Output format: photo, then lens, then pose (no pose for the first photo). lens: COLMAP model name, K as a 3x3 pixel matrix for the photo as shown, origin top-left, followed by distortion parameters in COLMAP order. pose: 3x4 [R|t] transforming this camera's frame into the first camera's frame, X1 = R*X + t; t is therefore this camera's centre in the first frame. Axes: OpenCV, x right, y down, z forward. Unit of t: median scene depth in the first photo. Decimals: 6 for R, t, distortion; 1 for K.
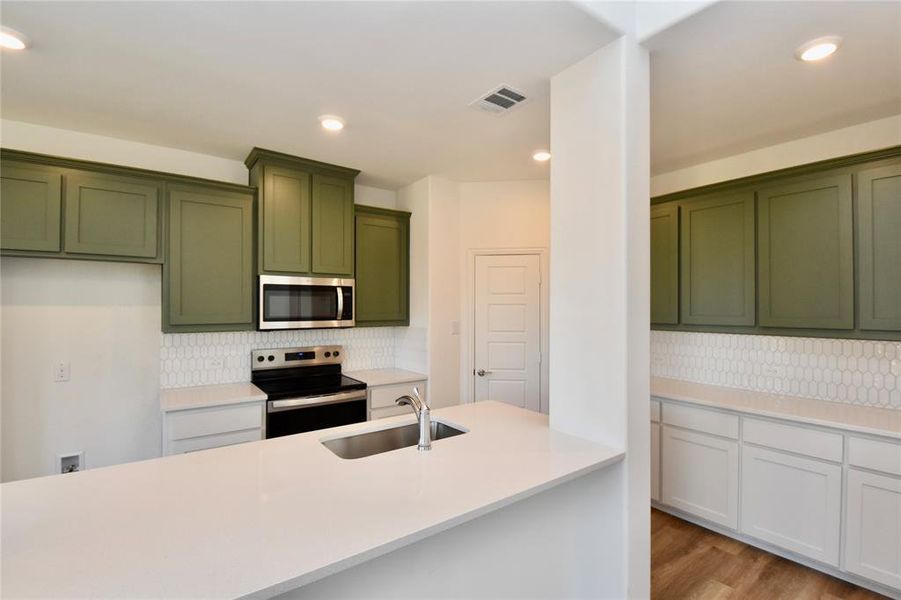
lens RADIAL K [[409.1, 0, 461.6], [0, 409.1, 303.3], [0, 0, 1]] dist [0.002592, 0.000475]
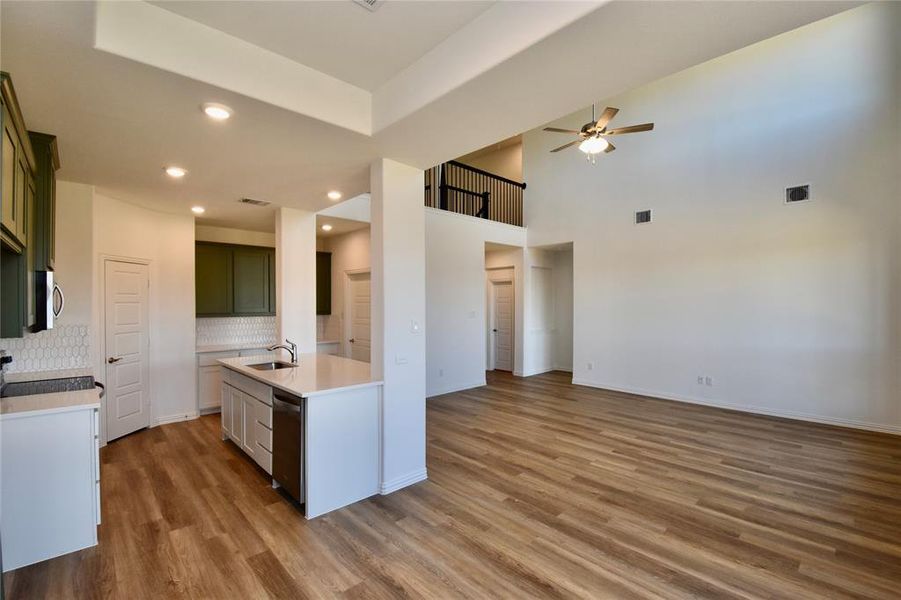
lens RADIAL K [[402.7, 0, 456.7], [0, 402.7, 299.4], [0, 0, 1]] dist [-0.013373, -0.006541]
pose [[-0.125673, 0.007892, 0.992040, -1.457151], [-0.007188, 0.999935, -0.008865, -0.004523], [-0.992046, -0.008245, -0.125608, 0.189510]]
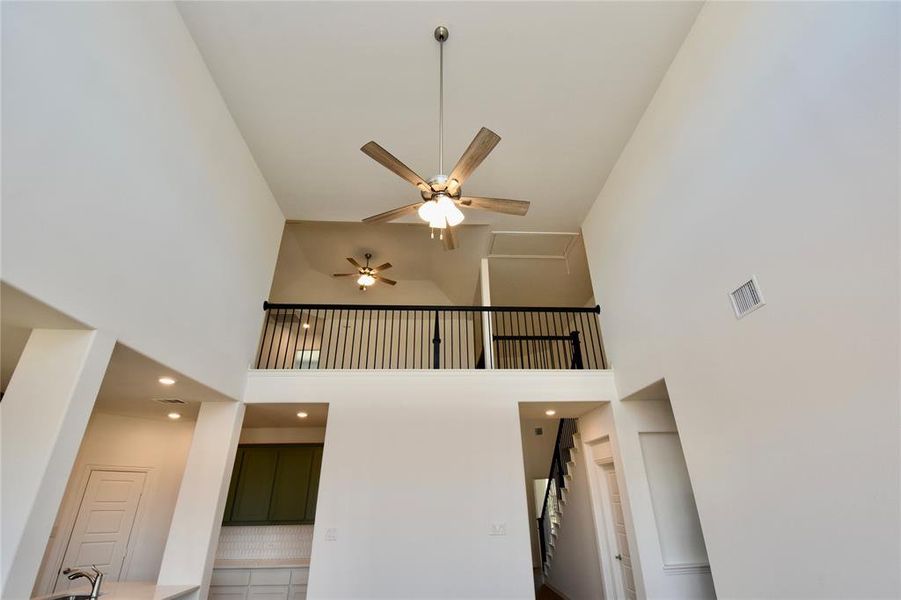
lens RADIAL K [[402.7, 0, 459.0], [0, 402.7, 290.8], [0, 0, 1]] dist [-0.013373, -0.006541]
pose [[0.549896, 0.373748, 0.746945, -0.595220], [0.013068, 0.890336, -0.455117, -0.044837], [-0.835131, 0.260028, 0.484708, -0.948905]]
